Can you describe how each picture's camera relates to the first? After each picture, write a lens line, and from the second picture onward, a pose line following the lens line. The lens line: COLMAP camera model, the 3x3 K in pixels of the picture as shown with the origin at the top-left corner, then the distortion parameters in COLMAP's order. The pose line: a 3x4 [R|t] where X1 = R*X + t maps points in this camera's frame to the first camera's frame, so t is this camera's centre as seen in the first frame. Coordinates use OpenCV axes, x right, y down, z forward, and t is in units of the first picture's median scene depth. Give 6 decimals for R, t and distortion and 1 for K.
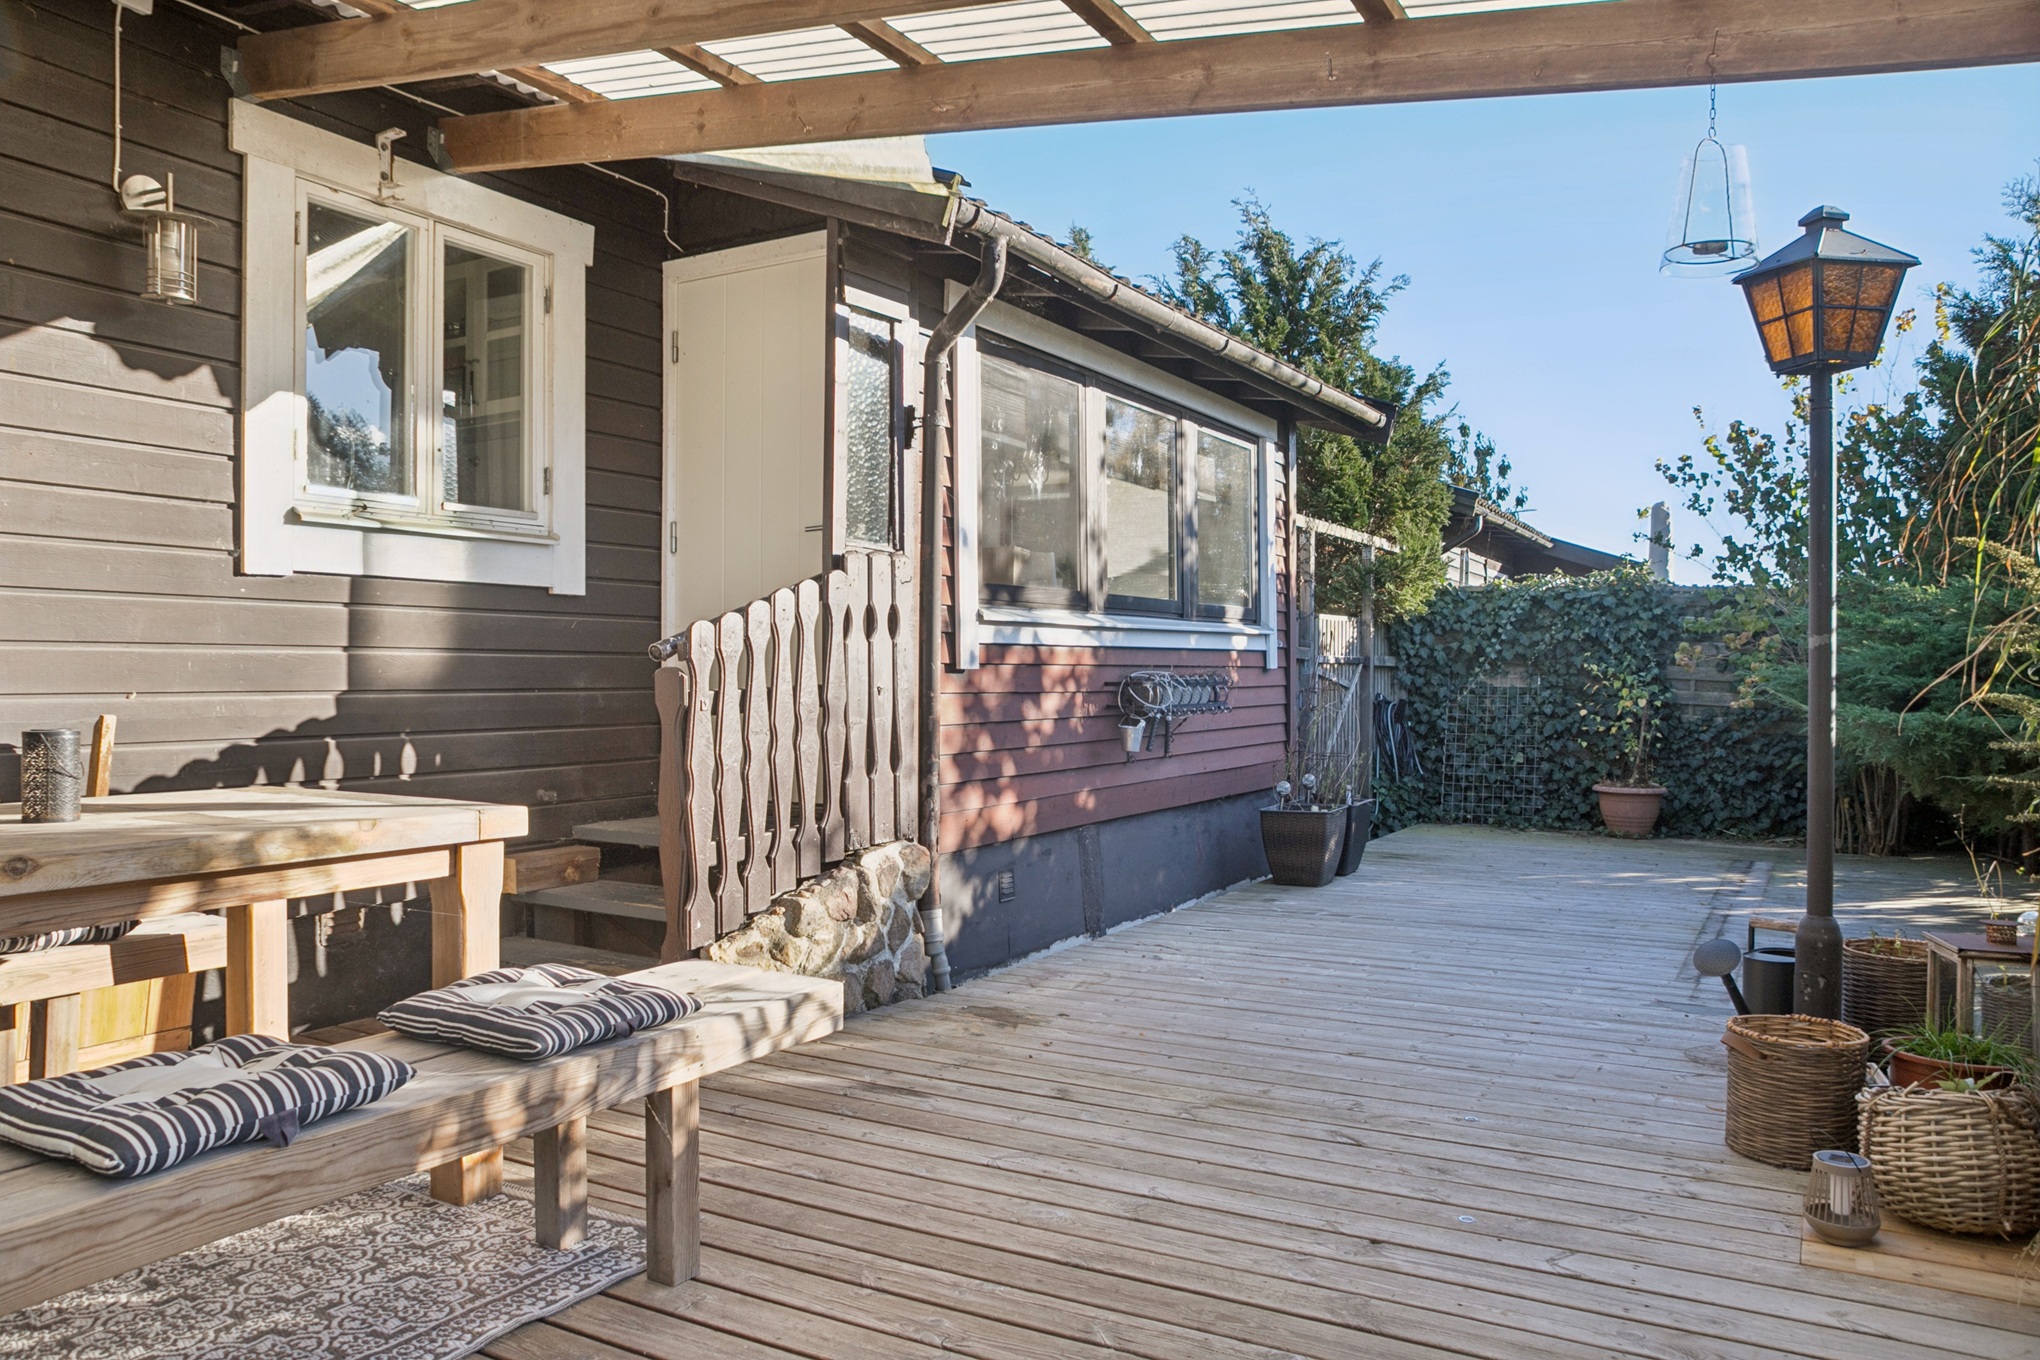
lens RADIAL K [[1507.2, 0, 1022.9], [0, 1507.2, 684.7], [0, 0, 1]] dist [-0.057028, 0.034971]
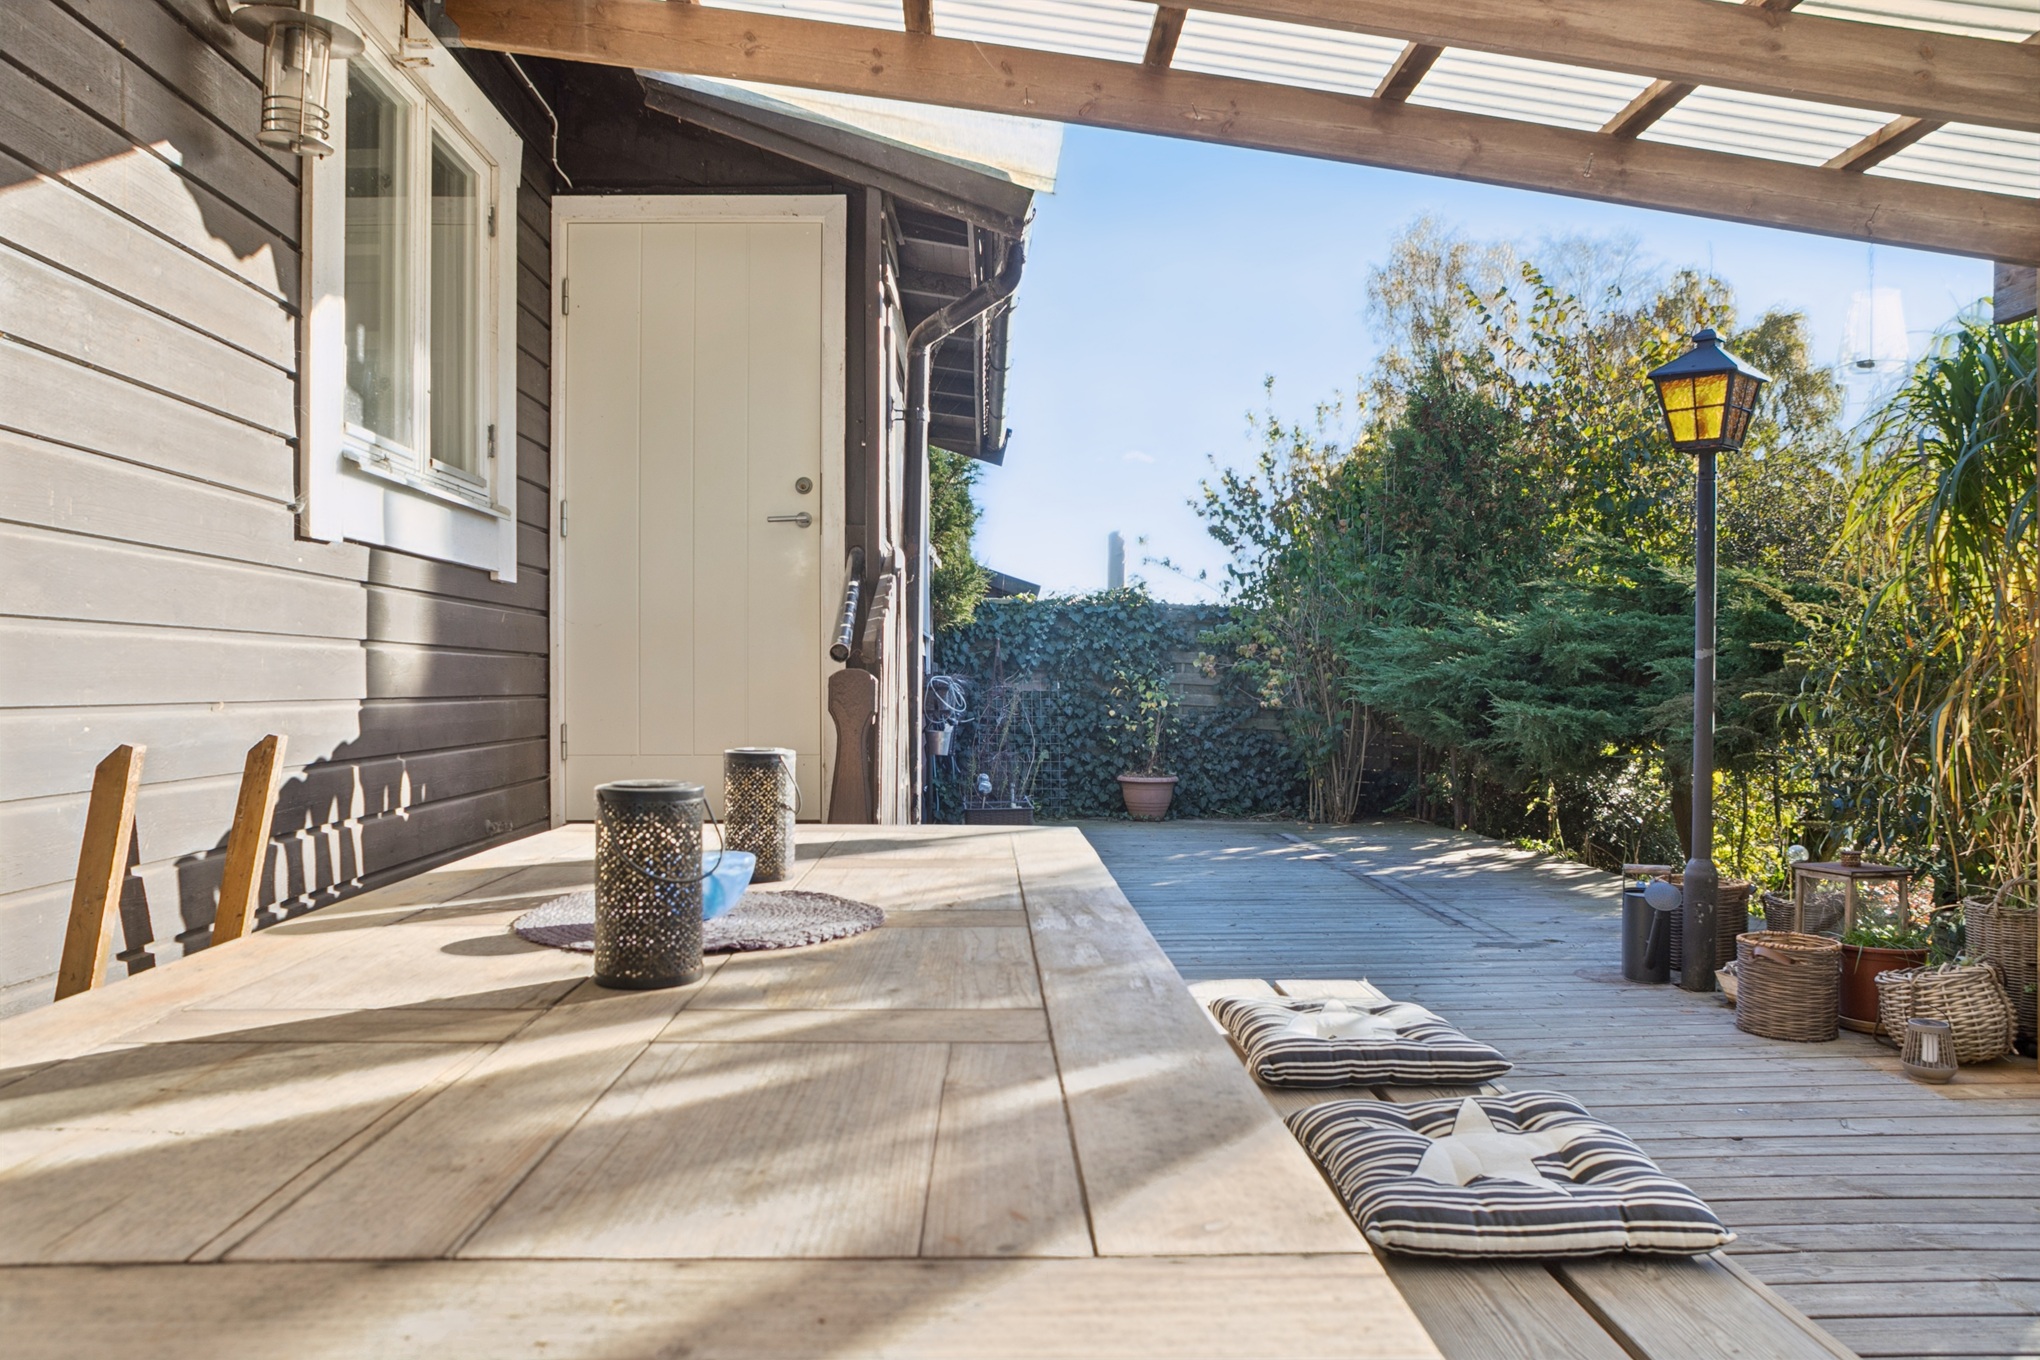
lens RADIAL K [[1464.6, 0, 1011.3], [0, 1464.6, 678.8], [0, 0, 1]] dist [-0.062435, 0.049313]
pose [[0.836376, 0.000313, 0.548156, -0.317167], [0.004259, 0.999966, -0.007069, 0.000085], [-0.548139, 0.008247, 0.836346, 0.115266]]
